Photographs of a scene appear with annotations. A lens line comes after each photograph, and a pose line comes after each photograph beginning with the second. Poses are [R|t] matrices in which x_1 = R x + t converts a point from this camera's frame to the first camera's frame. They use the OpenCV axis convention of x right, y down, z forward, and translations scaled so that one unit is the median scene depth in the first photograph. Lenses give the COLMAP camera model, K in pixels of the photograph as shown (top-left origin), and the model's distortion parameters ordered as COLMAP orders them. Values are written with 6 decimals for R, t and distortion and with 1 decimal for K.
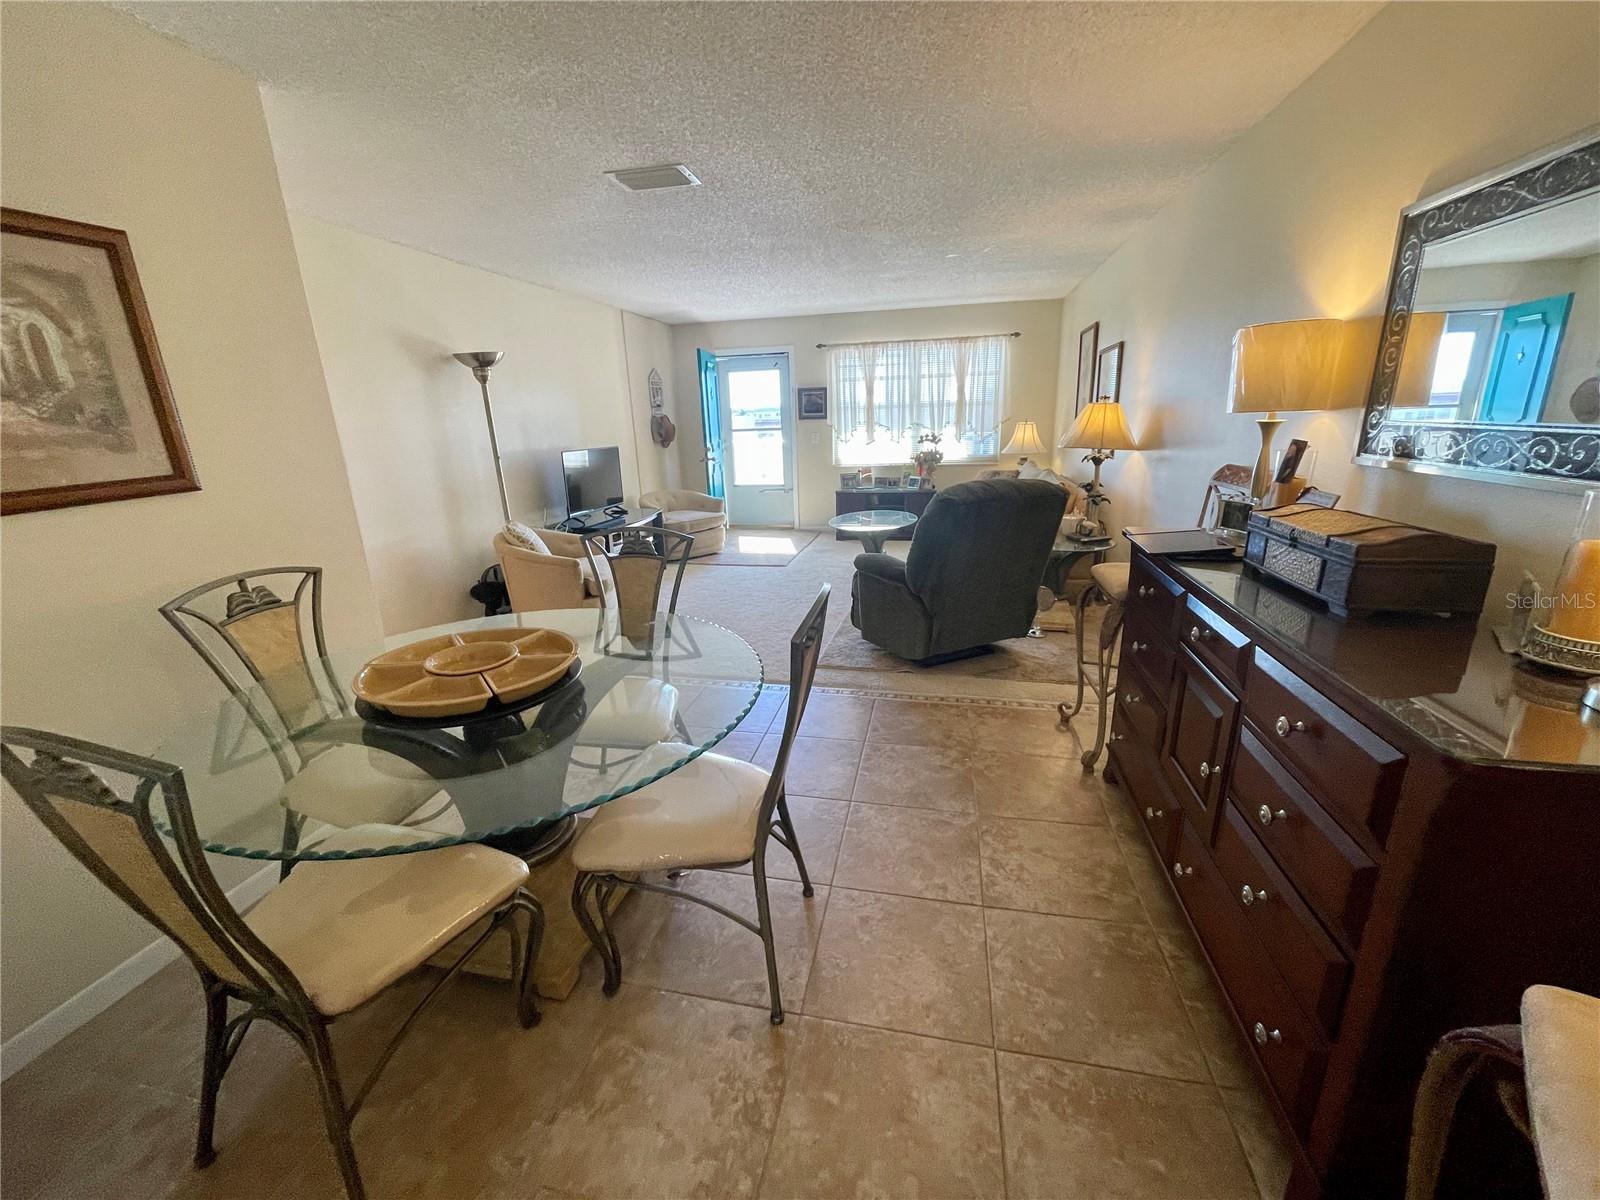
lens RADIAL K [[646.7, 0, 797.0], [0, 646.7, 599.4], [0, 0, 1]] dist [-0.002028, 0.000782]
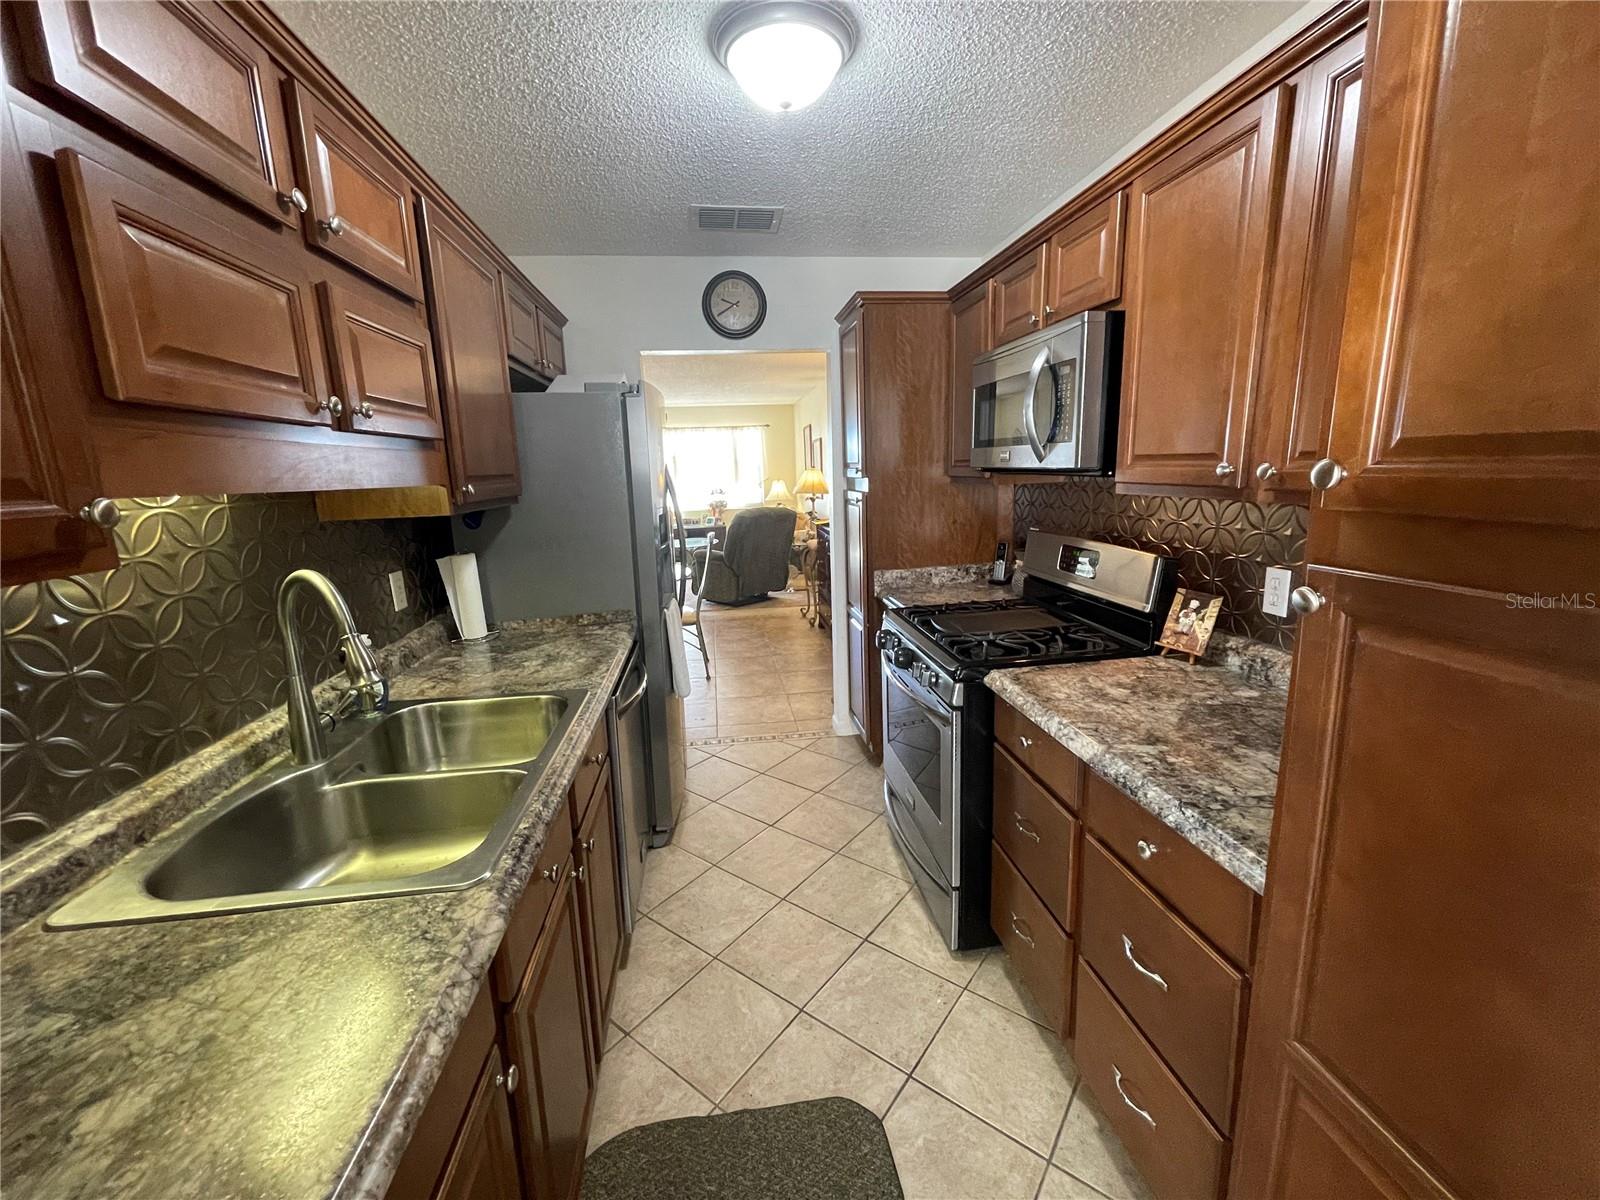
lens RADIAL K [[646.7, 0, 796.0], [0, 646.7, 594.1], [0, 0, 1]] dist [-0.002028, 0.000782]
pose [[0.941511, -0.065355, 0.330583, -0.543687], [0.096817, 0.992114, -0.079603, 0.490029], [-0.322773, 0.106953, 0.940414, -1.753202]]
